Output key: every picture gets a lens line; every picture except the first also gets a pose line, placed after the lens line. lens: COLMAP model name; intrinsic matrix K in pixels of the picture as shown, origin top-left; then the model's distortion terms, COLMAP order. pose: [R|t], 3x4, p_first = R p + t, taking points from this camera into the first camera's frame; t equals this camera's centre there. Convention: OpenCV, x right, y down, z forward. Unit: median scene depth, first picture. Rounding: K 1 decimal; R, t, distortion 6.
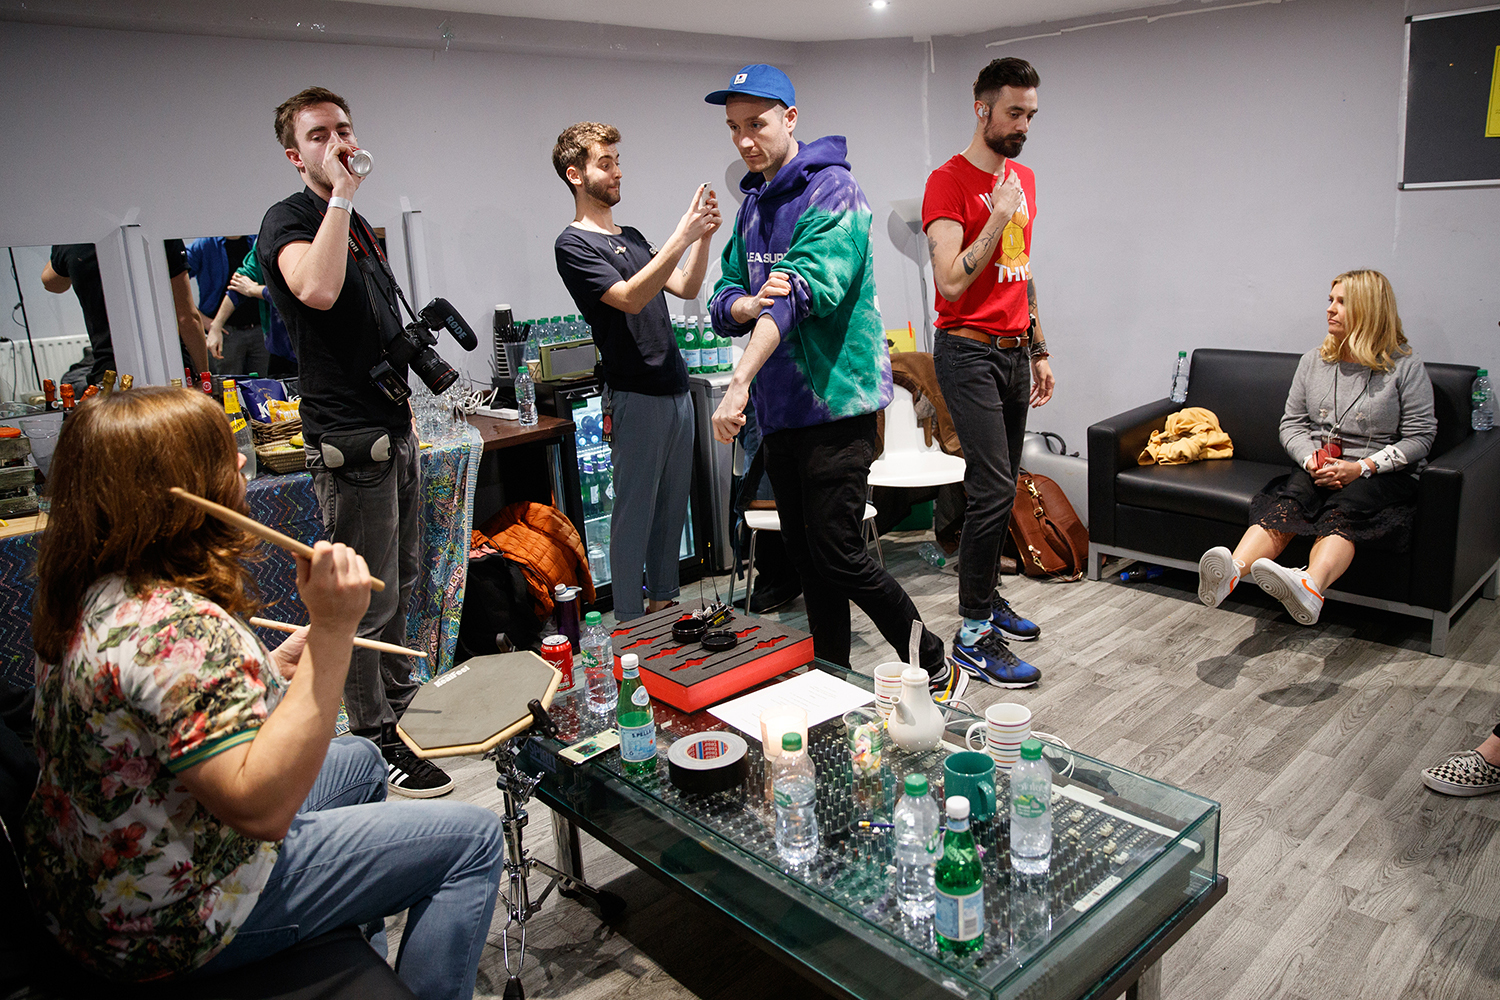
lens RADIAL K [[1079.0, 0, 758.5], [0, 1079.0, 493.1], [0, 0, 1]] dist [-0.060169, 0.025729]
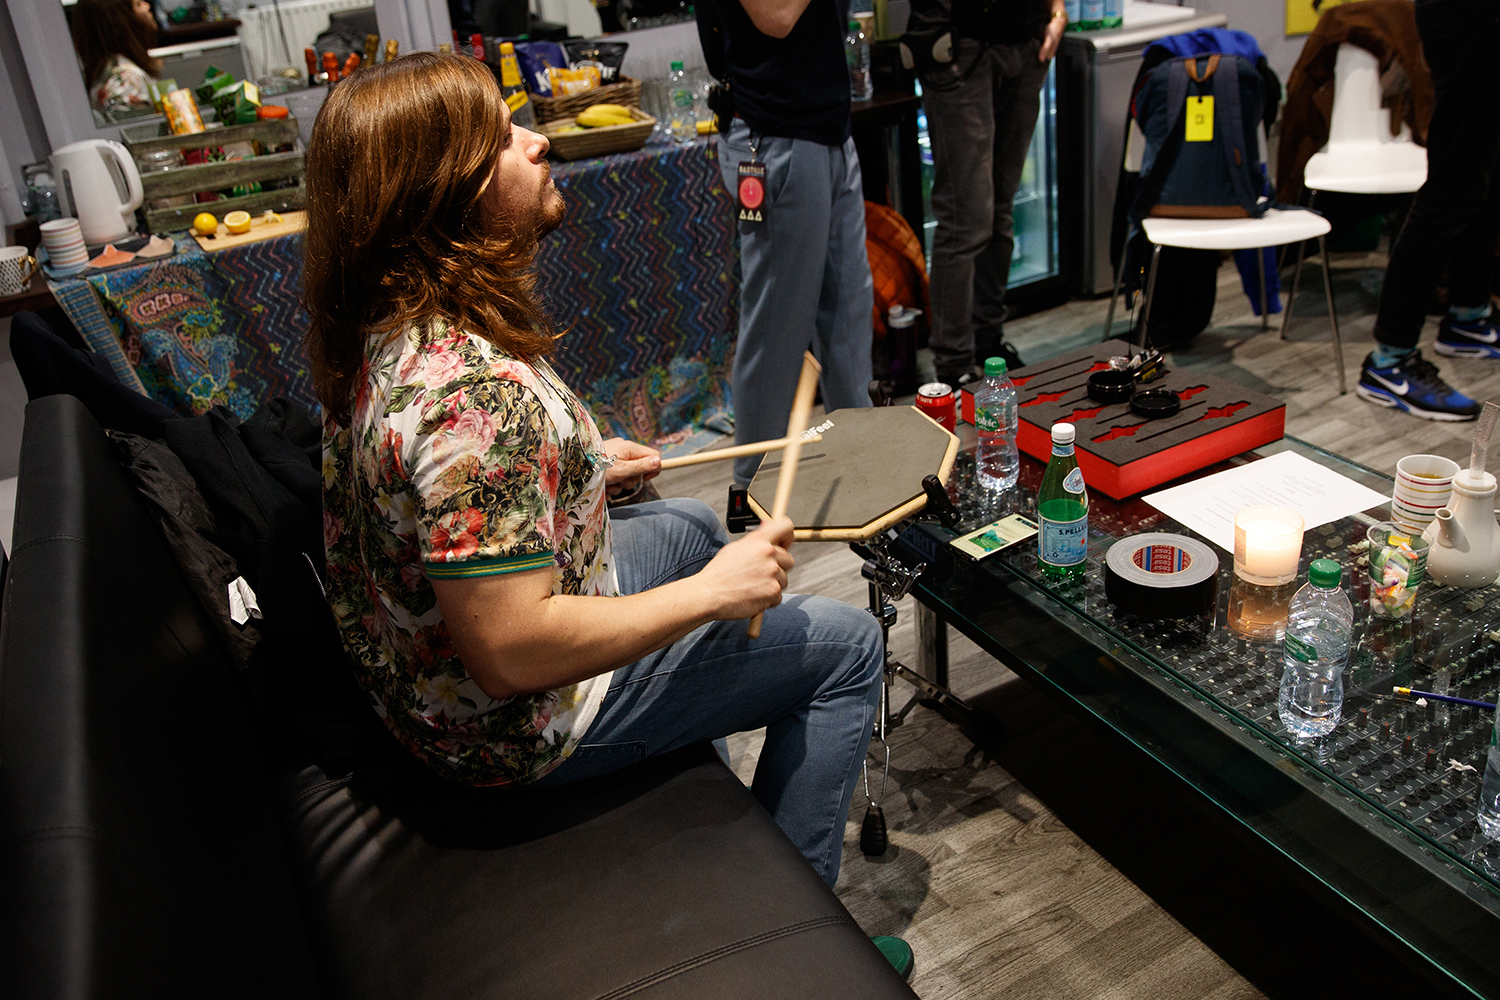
lens RADIAL K [[1327.8, 0, 744.8], [0, 1327.8, 509.5], [0, 0, 1]] dist [-0.097521, 0.060688]
pose [[0.960600, 0.080228, -0.266105, -0.069491], [-0.015011, 0.971011, 0.238561, -0.003089], [0.277530, -0.225167, 0.933958, 0.076491]]
